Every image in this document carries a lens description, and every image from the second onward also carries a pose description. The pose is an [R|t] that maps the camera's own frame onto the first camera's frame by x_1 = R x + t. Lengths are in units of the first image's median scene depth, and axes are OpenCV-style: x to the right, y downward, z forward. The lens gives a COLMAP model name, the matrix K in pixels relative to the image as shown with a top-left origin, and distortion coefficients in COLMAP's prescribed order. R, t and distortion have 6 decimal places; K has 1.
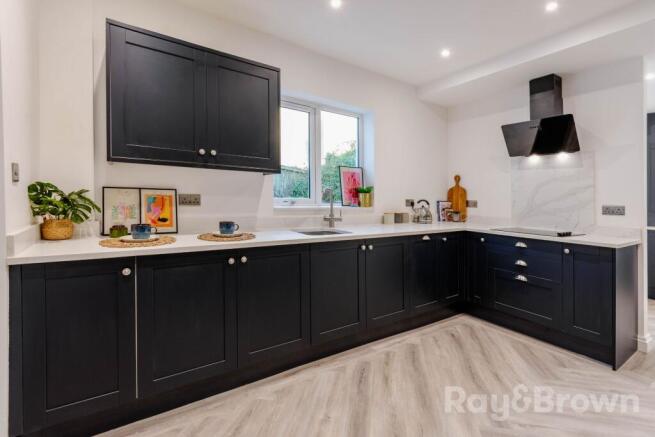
lens RADIAL K [[294.3, 0, 331.8], [0, 294.3, 194.2], [0, 0, 1]] dist [0.002005, -0.001752]
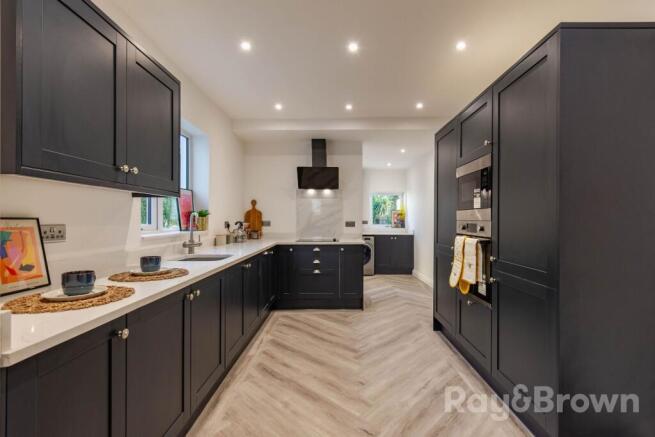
lens RADIAL K [[294.3, 0, 337.6], [0, 294.3, 209.8], [0, 0, 1]] dist [0.002005, -0.001752]
pose [[0.553013, 0.001951, 0.833170, -0.566845], [0.008492, 0.999932, -0.007978, -0.018413], [-0.833129, 0.011487, 0.552959, 0.083586]]
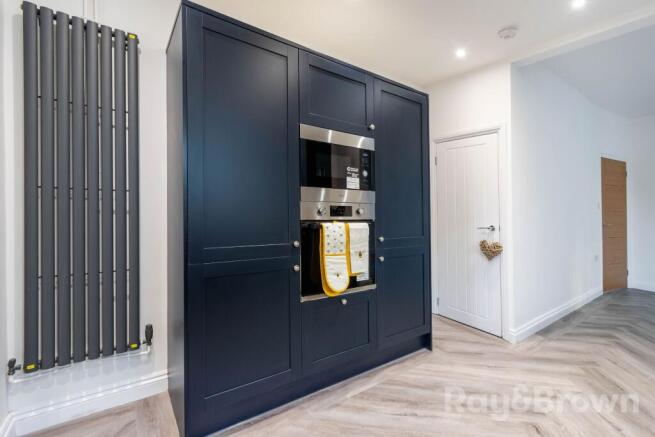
lens RADIAL K [[294.3, 0, 331.6], [0, 294.3, 211.9], [0, 0, 1]] dist [0.002005, -0.001752]
pose [[-0.998160, -0.049823, -0.034573, 0.493675], [-0.050260, 0.998665, 0.011897, 0.027367], [0.033934, 0.013613, -0.999331, 0.992221]]
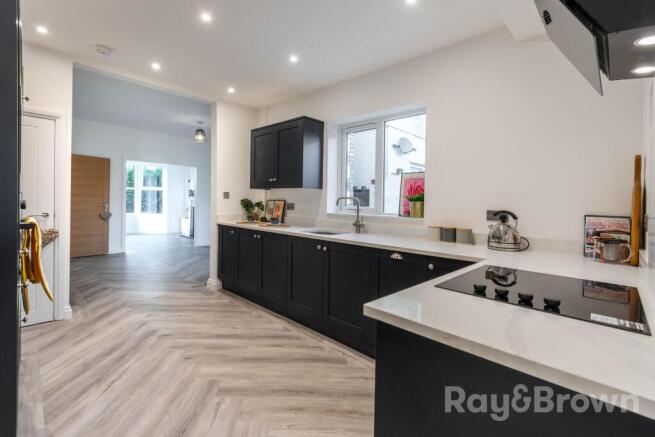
lens RADIAL K [[294.3, 0, 332.2], [0, 294.3, 208.0], [0, 0, 1]] dist [0.002005, -0.001752]
pose [[0.226787, -0.004111, -0.973936, 1.122394], [-0.018907, 0.999784, -0.008623, 0.033618], [0.973761, 0.020370, 0.226660, 0.709571]]
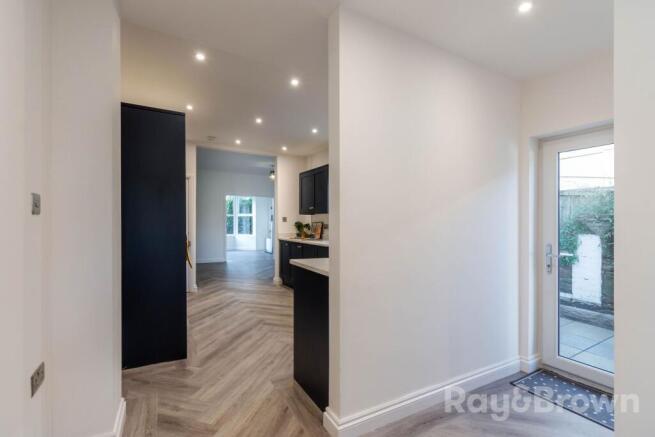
lens RADIAL K [[294.3, 0, 327.6], [0, 294.3, 230.5], [0, 0, 1]] dist [0.002005, -0.001752]
pose [[-0.063890, -0.003733, -0.997950, 1.705090], [-0.010537, 0.999940, -0.003066, 0.050720], [0.997901, 0.010319, -0.063926, 0.992817]]
